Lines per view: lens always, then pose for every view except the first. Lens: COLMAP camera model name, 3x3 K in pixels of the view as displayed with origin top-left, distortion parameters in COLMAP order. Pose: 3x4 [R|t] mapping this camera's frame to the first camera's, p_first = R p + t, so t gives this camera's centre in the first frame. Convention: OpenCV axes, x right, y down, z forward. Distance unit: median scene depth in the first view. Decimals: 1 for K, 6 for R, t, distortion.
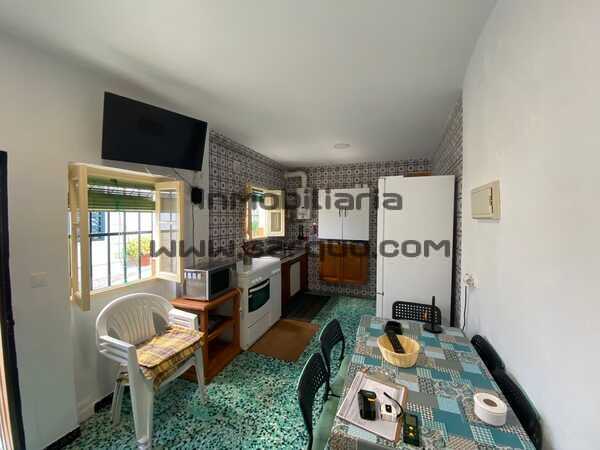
lens RADIAL K [[240.2, 0, 298.8], [0, 240.2, 222.9], [0, 0, 1]] dist [-0.001633, -0.000187]
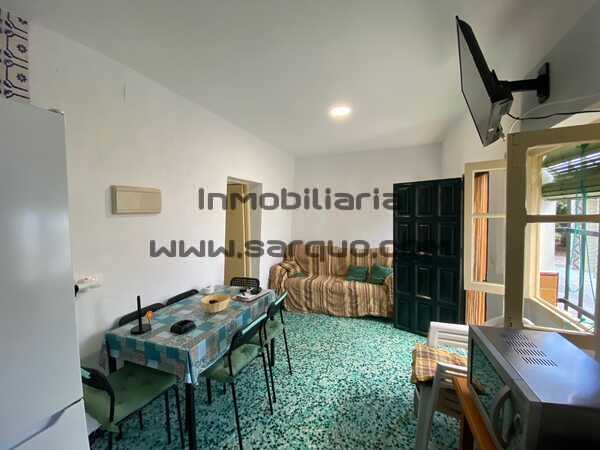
lens RADIAL K [[240.2, 0, 299.9], [0, 240.2, 224.6], [0, 0, 1]] dist [-0.001633, -0.000187]
pose [[-0.999605, 0.004770, -0.027680, -0.043752], [0.002787, 0.997456, 0.071230, -0.036621], [0.027949, 0.071125, -0.997076, 1.960395]]
